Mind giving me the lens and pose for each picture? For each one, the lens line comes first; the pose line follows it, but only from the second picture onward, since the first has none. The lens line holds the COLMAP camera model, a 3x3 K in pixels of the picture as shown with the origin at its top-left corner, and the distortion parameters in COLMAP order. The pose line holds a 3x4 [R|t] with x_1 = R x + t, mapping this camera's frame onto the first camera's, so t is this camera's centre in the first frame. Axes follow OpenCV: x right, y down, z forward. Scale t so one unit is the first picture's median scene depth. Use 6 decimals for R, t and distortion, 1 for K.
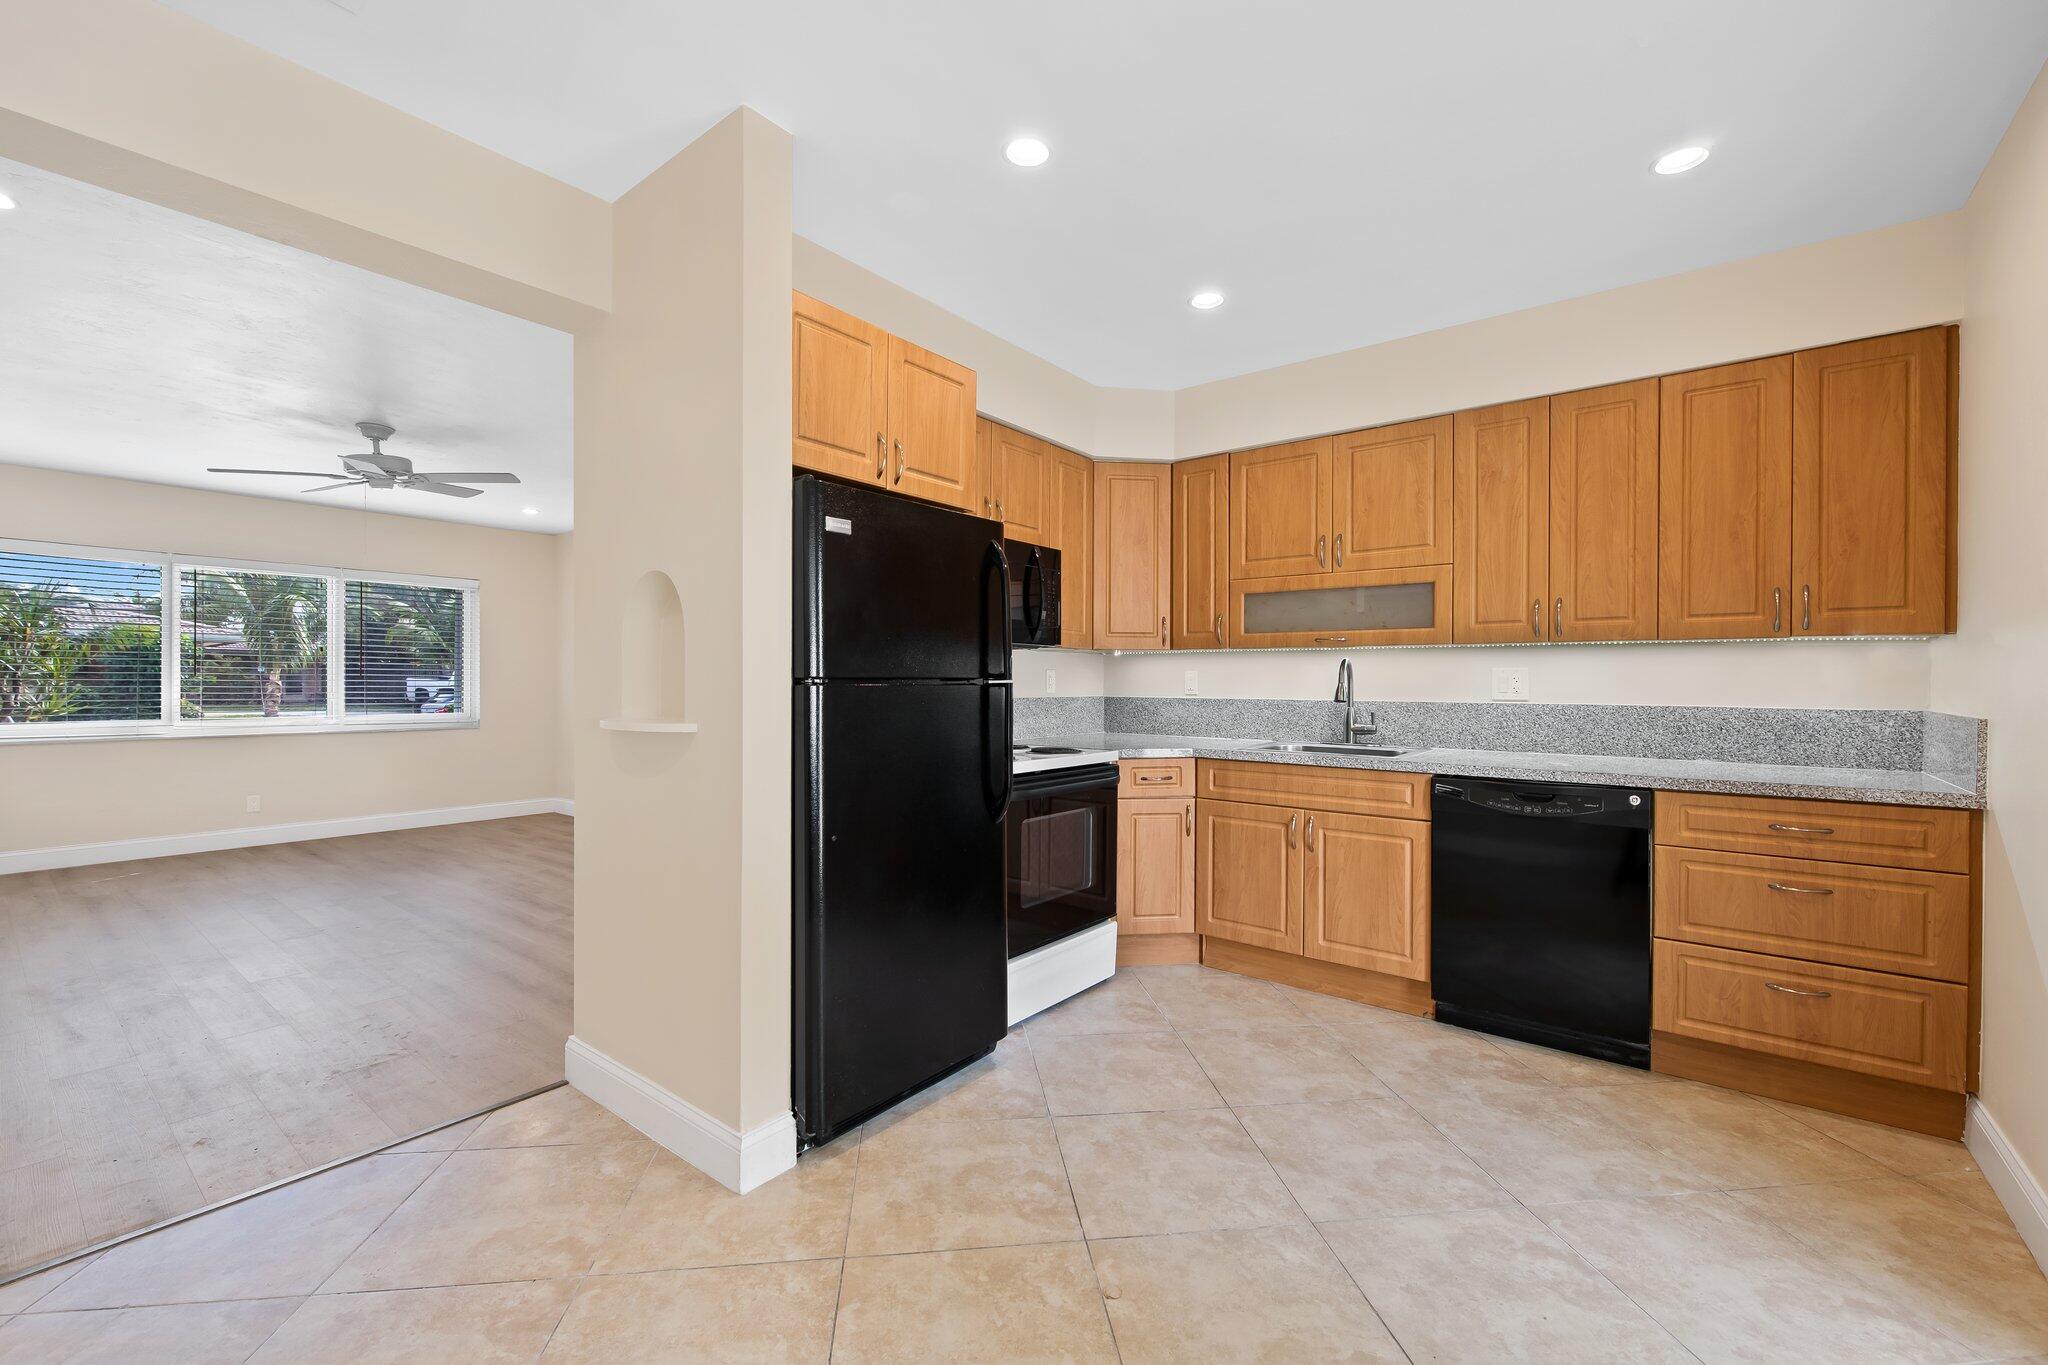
lens RADIAL K [[846.2, 0, 1038.0], [0, 846.2, 678.7], [0, 0, 1]] dist [0.011538, -0.006084]
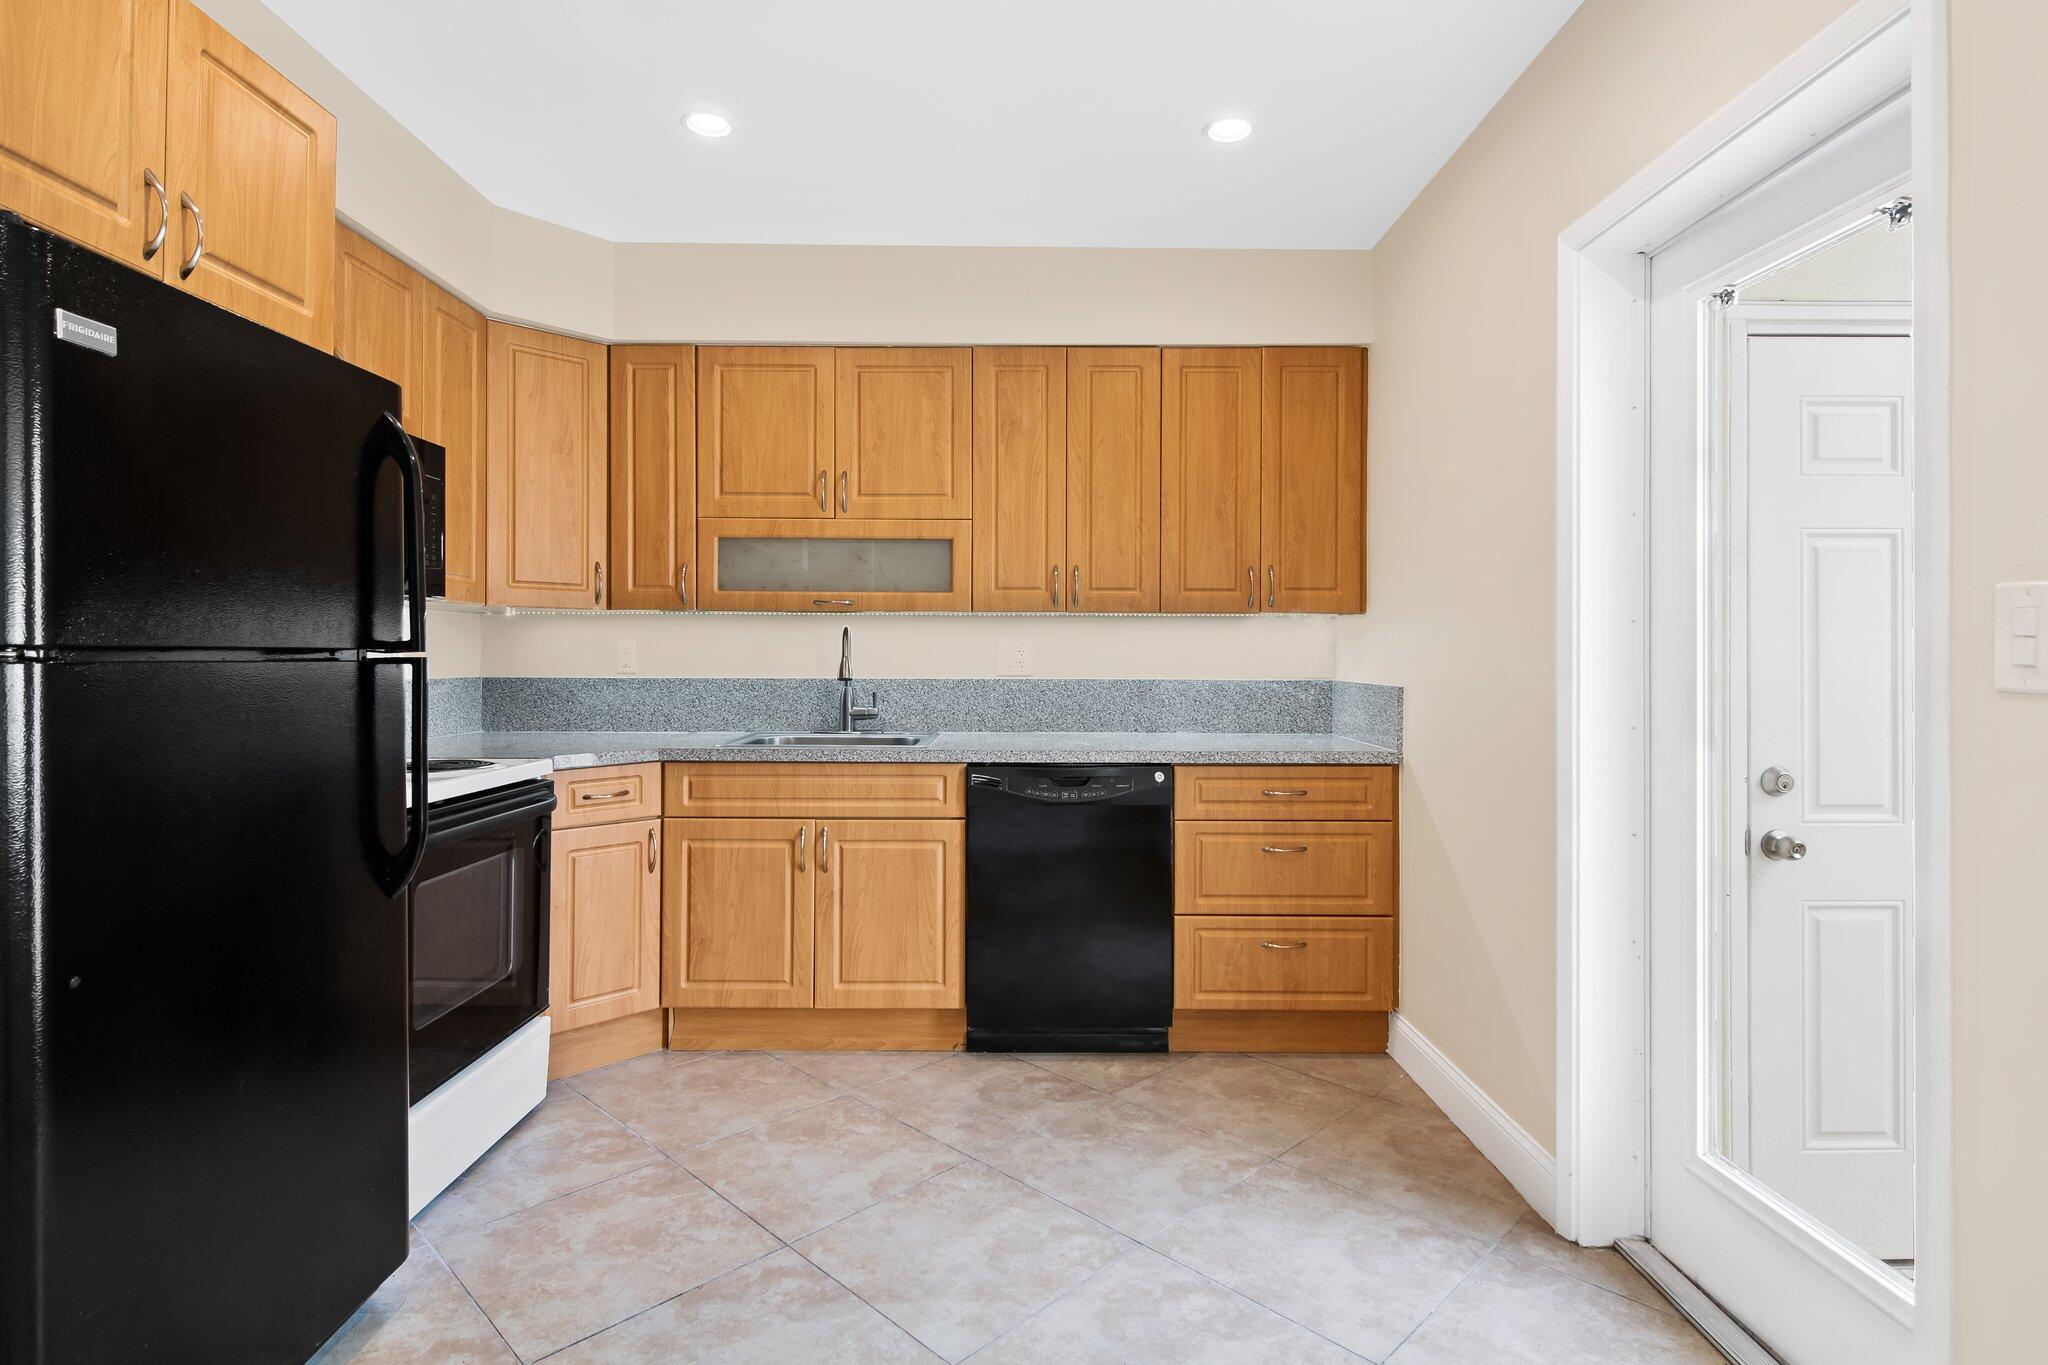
lens RADIAL K [[1032.1, 0, 1025.1], [0, 1032.1, 647.1], [0, 0, 1]] dist [0.014905, -0.001715]
pose [[0.787922, 0.004607, 0.615758, -0.141756], [-0.002119, 0.999986, -0.004771, 0.000434], [-0.615771, 0.002454, 0.787921, 0.157637]]
